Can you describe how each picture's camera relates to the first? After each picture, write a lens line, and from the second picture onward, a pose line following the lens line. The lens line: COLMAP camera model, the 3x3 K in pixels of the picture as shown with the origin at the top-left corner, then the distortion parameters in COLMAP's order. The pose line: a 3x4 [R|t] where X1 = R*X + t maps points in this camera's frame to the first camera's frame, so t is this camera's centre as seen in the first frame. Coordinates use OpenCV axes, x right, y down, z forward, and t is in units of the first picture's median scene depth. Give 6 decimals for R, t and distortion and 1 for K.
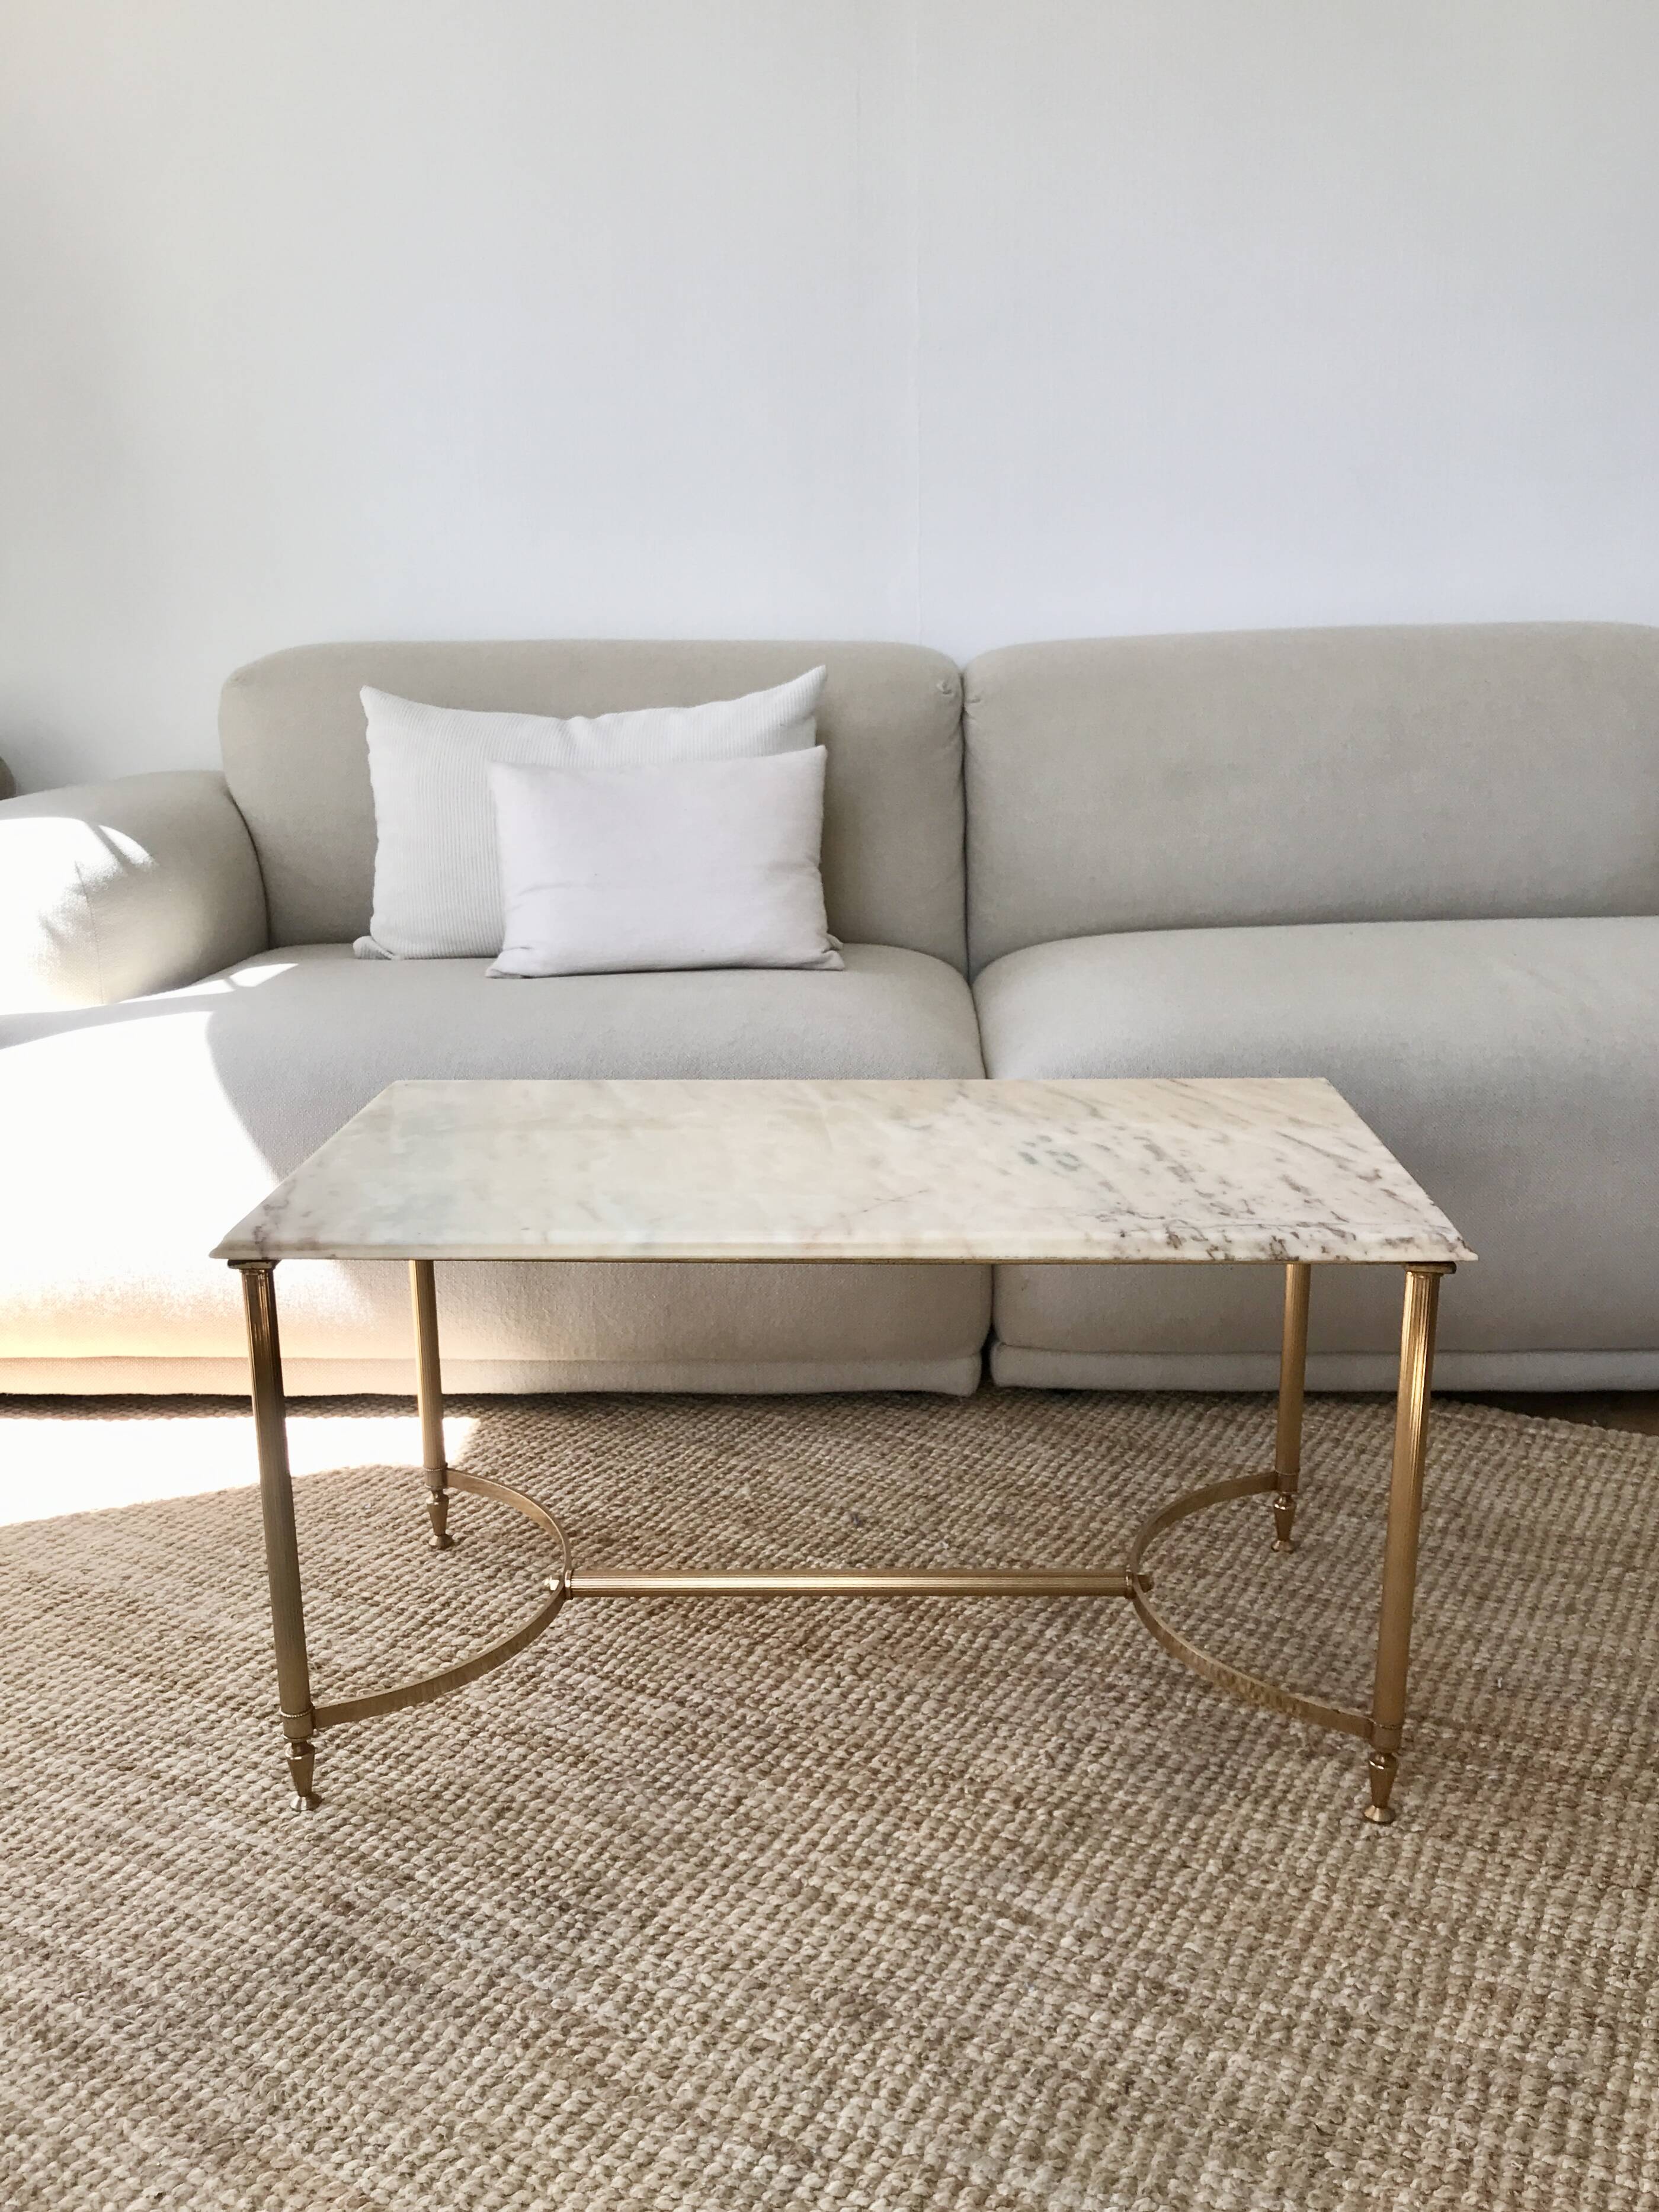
lens RADIAL K [[1975.6, 0, 836.2], [0, 1975.6, 1044.8], [0, 0, 1]] dist [0.018994, -0.064833]
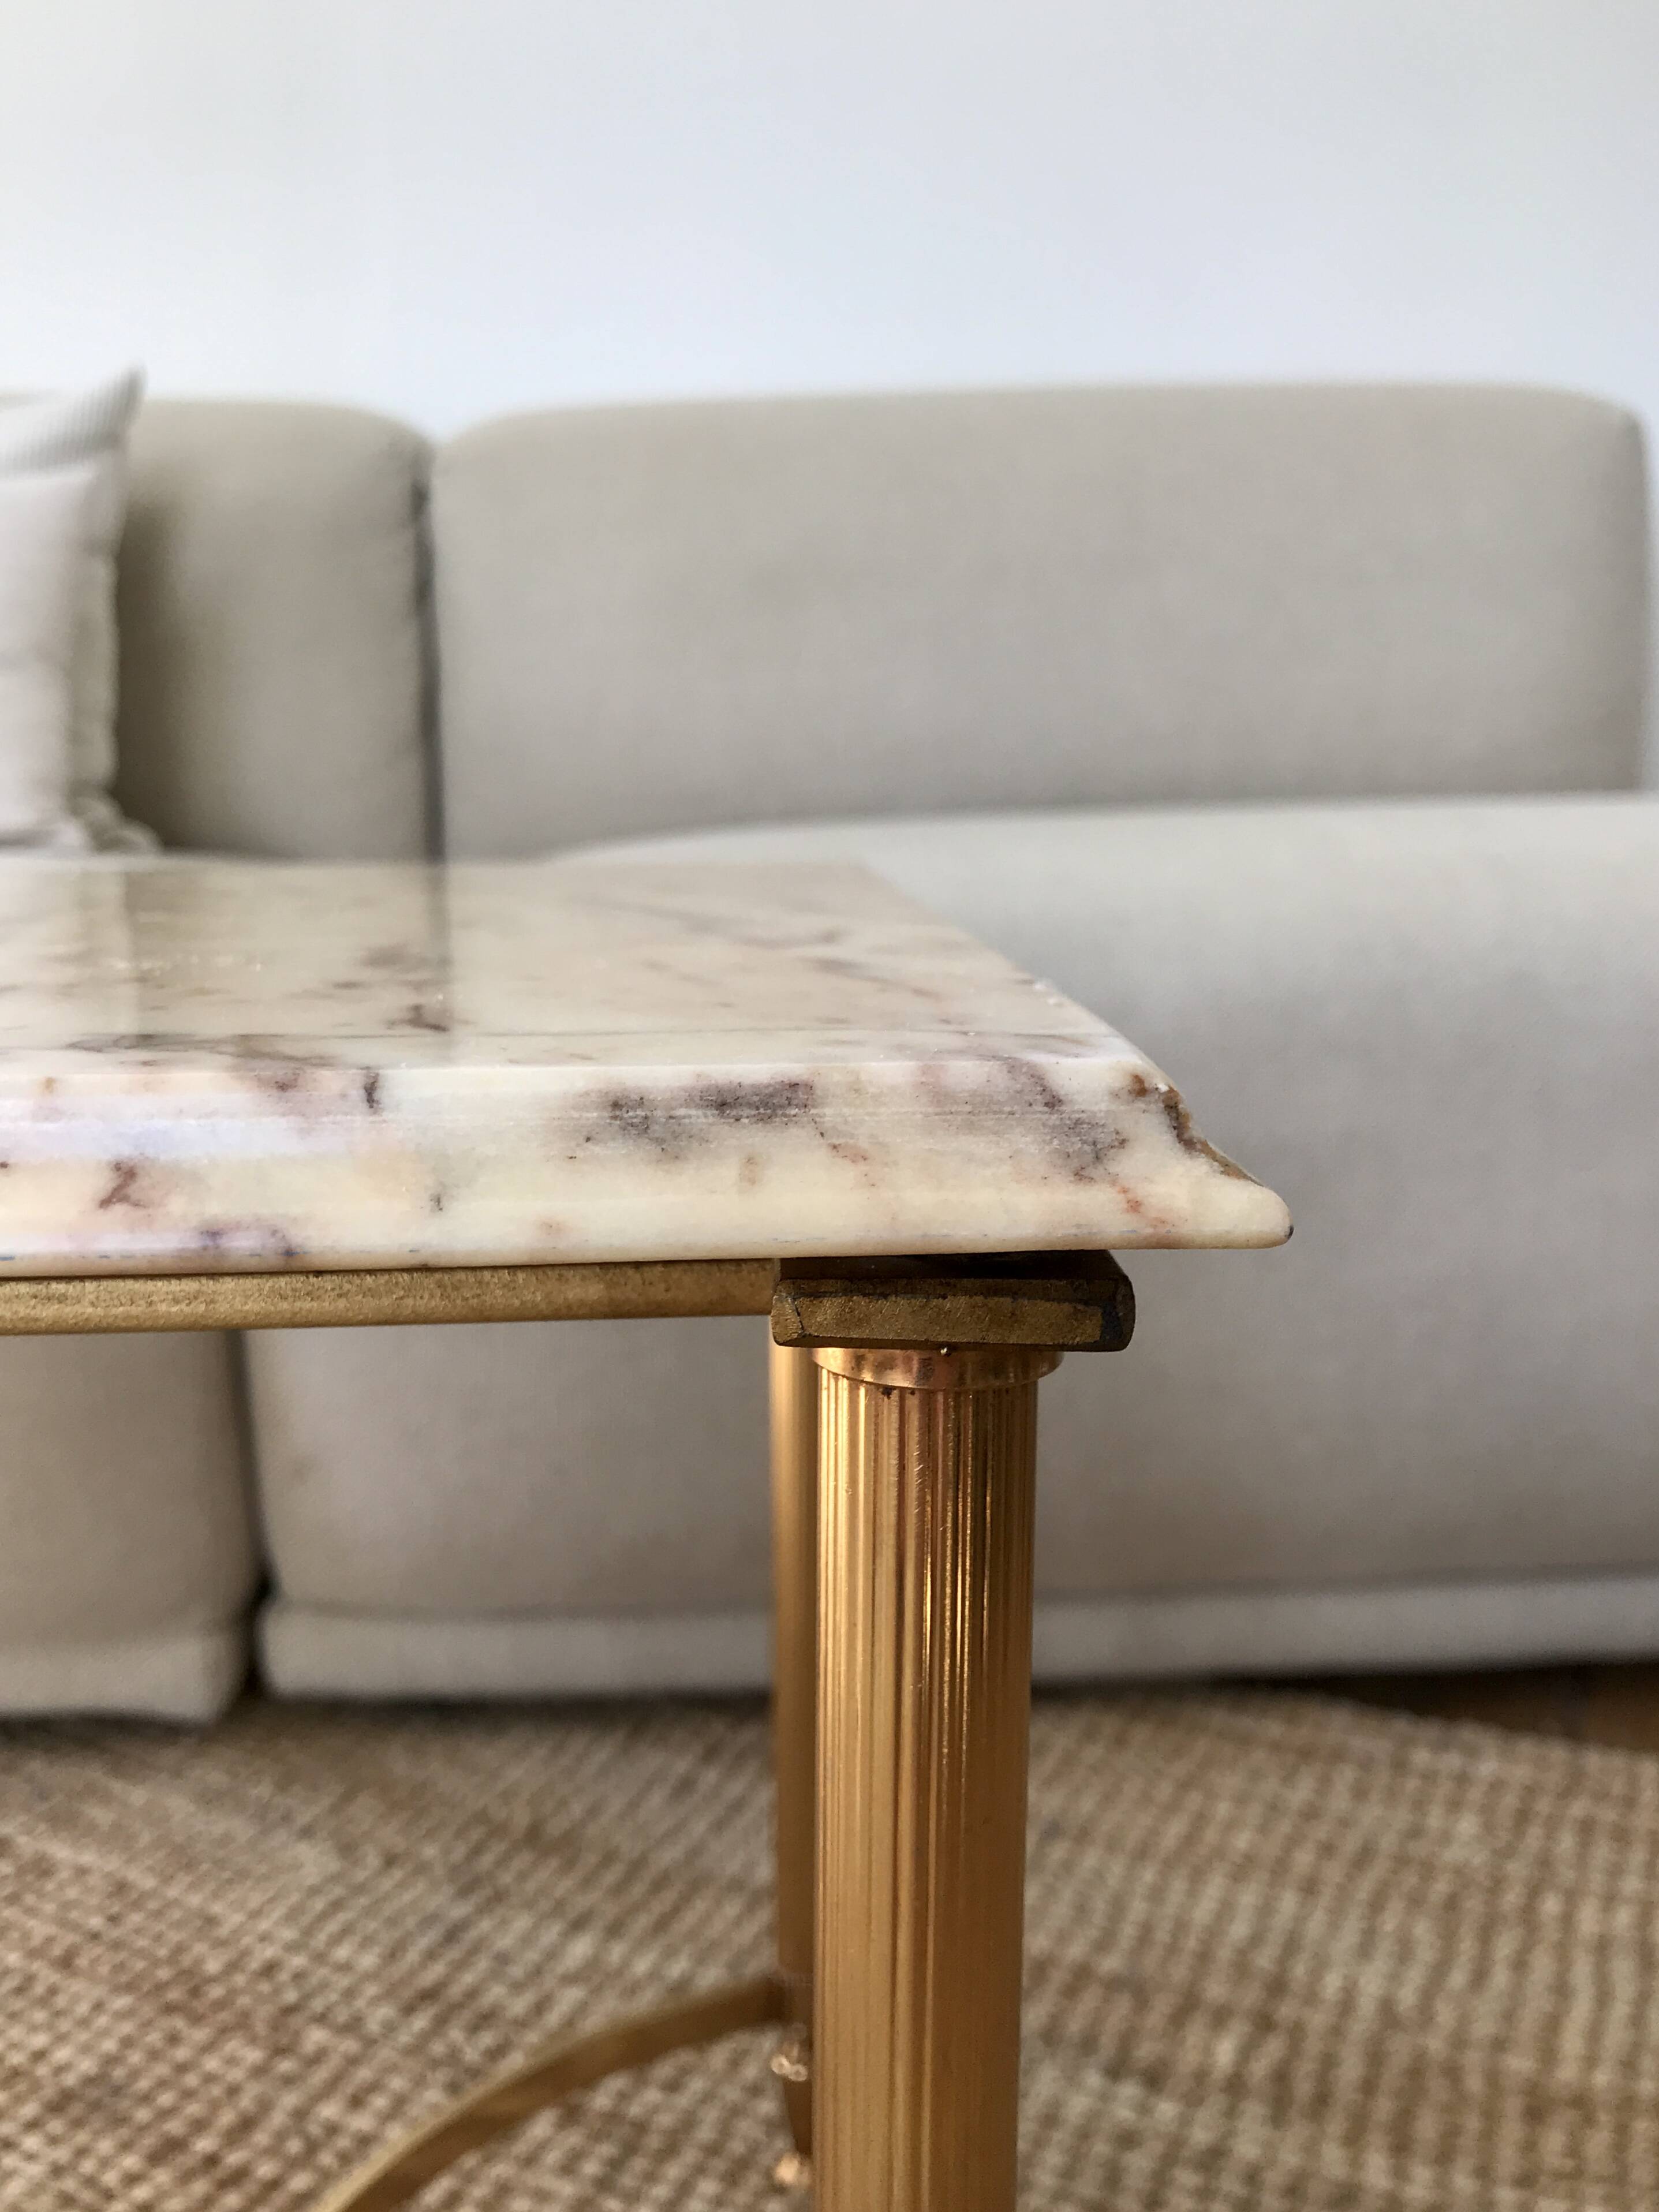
lens RADIAL K [[1978.5, 0, 817.9], [0, 1978.5, 1110.9], [0, 0, 1]] dist [0.002367, 0.002990]
pose [[0.996625, -0.011254, 0.081309, 0.235372], [0.015569, 0.998493, -0.052627, 0.089031], [-0.080594, 0.053715, 0.995299, 0.731185]]
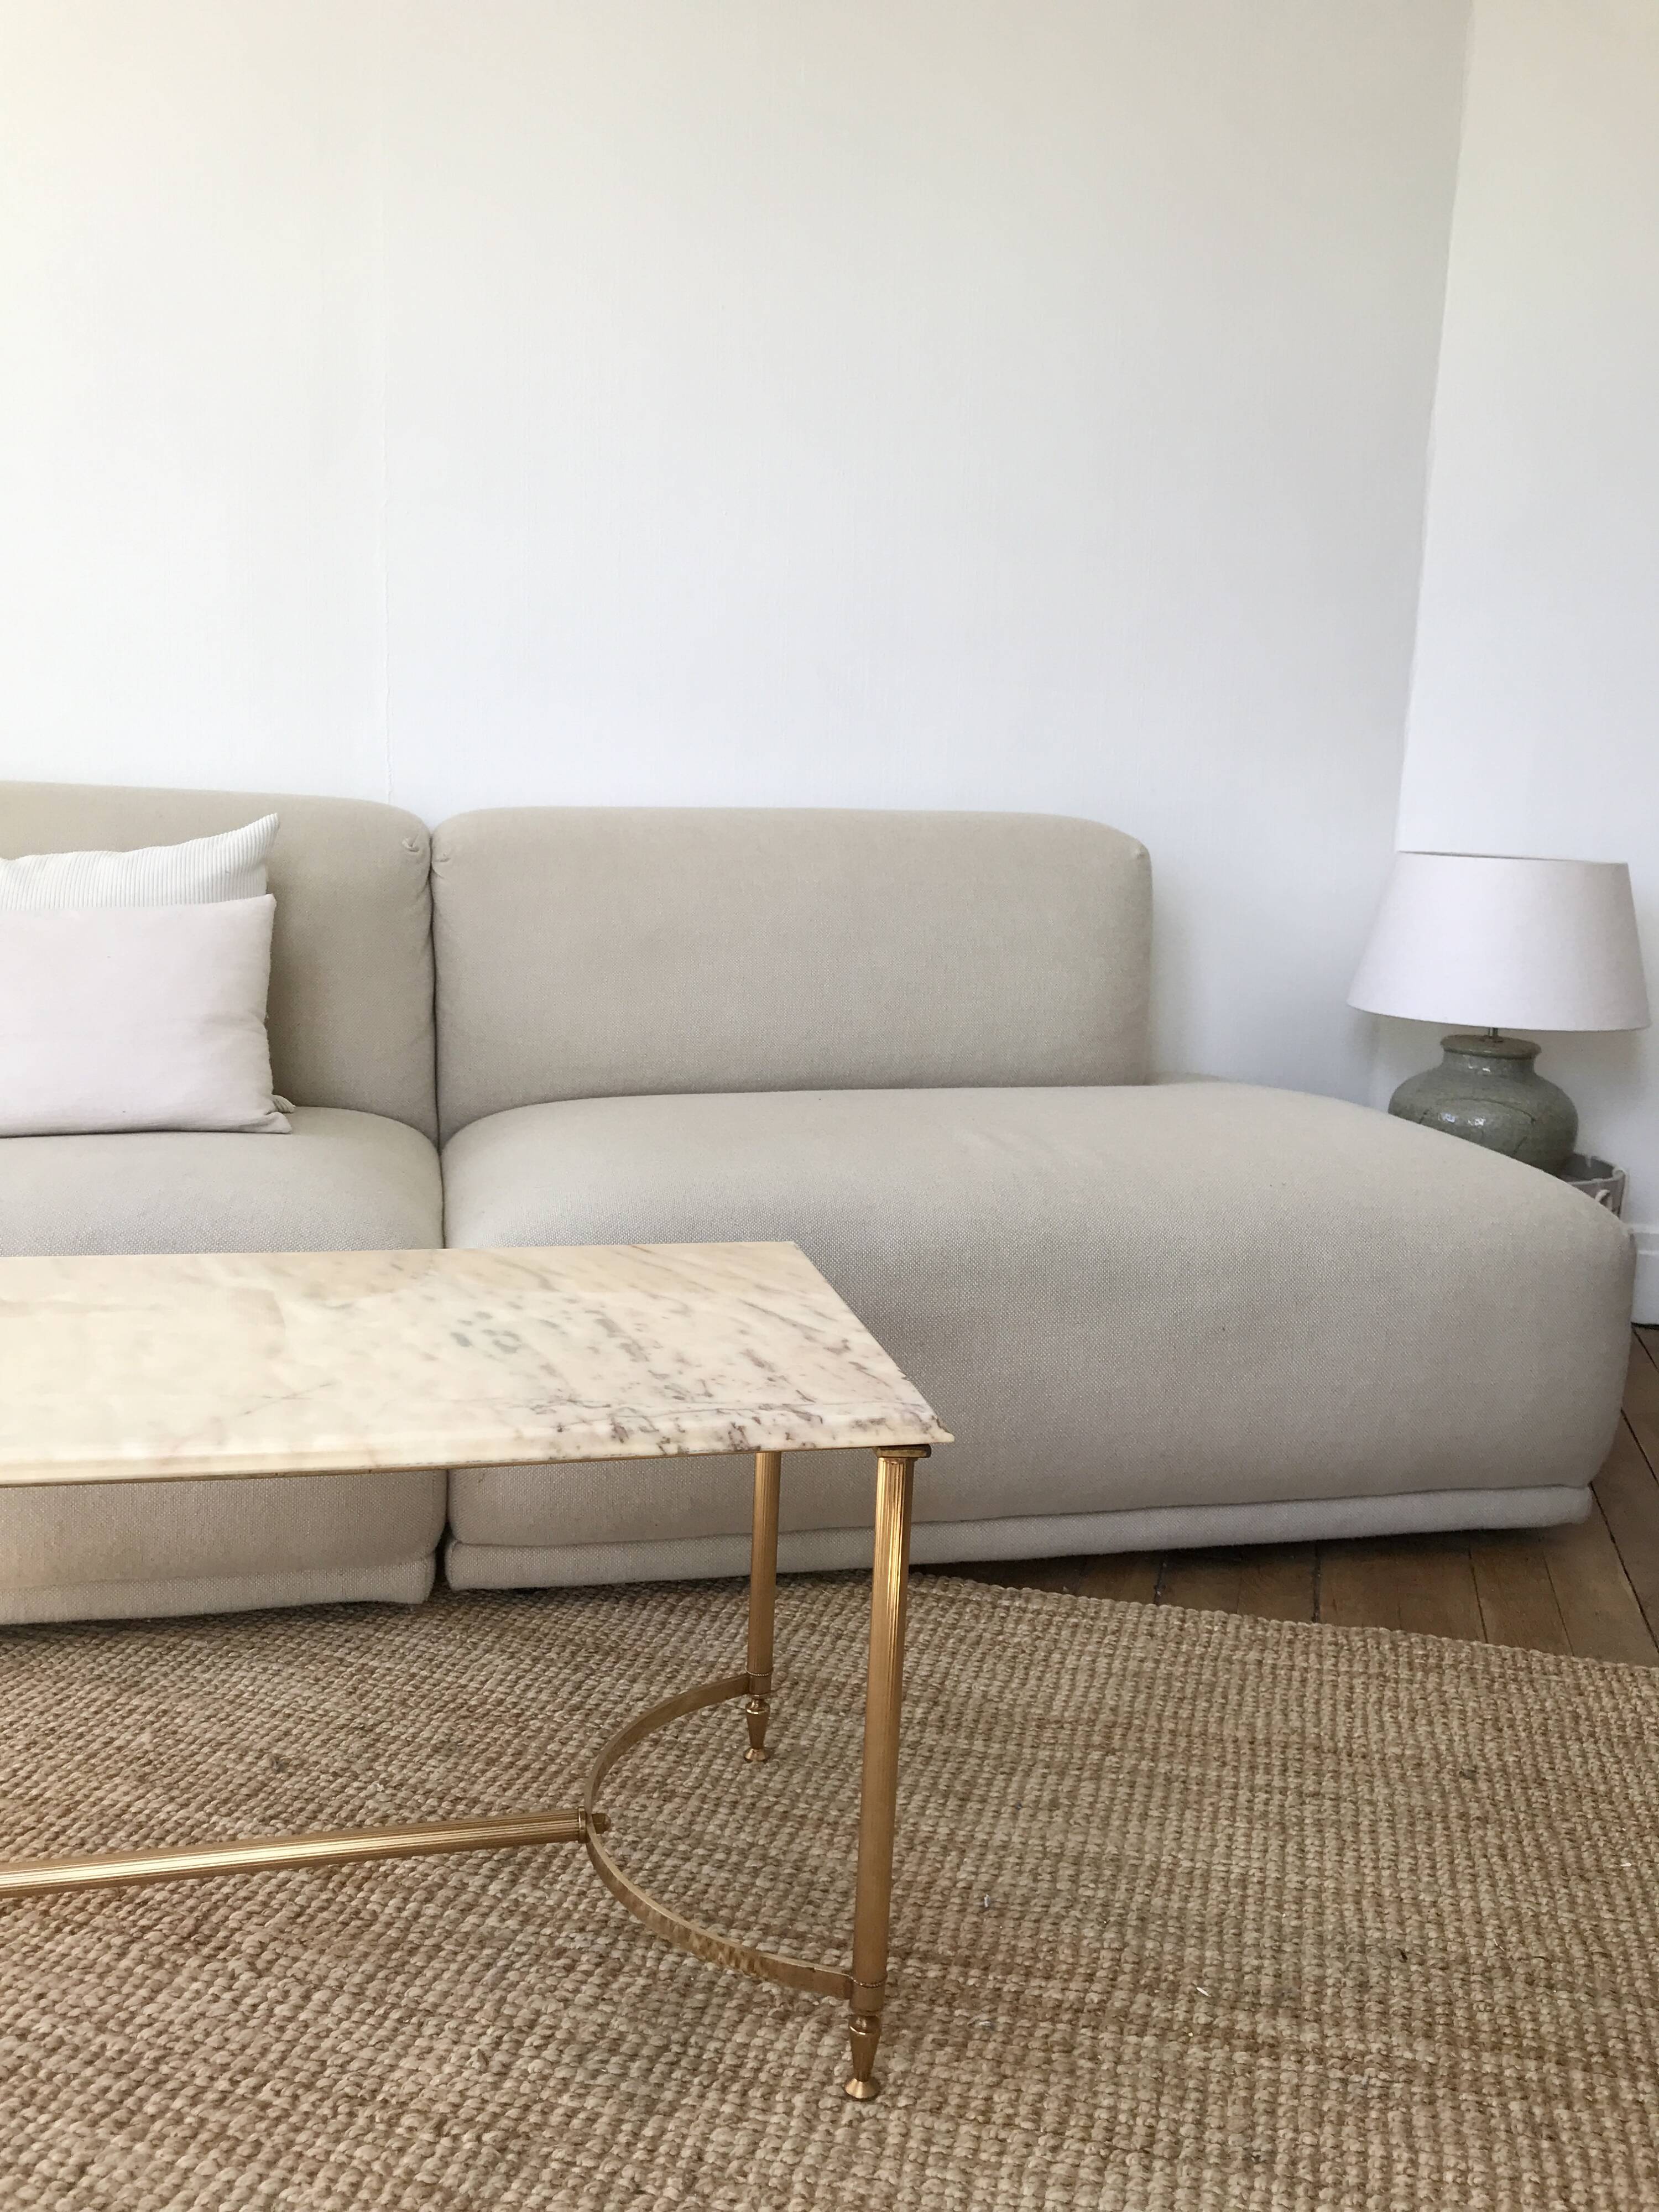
lens RADIAL K [[1817.1, 0, 813.6], [0, 1817.1, 1105.2], [0, 0, 1]] dist [0.029541, -0.007911]
pose [[0.969600, 0.004375, 0.244658, 0.049767], [0.011583, 0.997899, -0.063750, 0.007136], [-0.244423, 0.064645, 0.967511, 0.179031]]
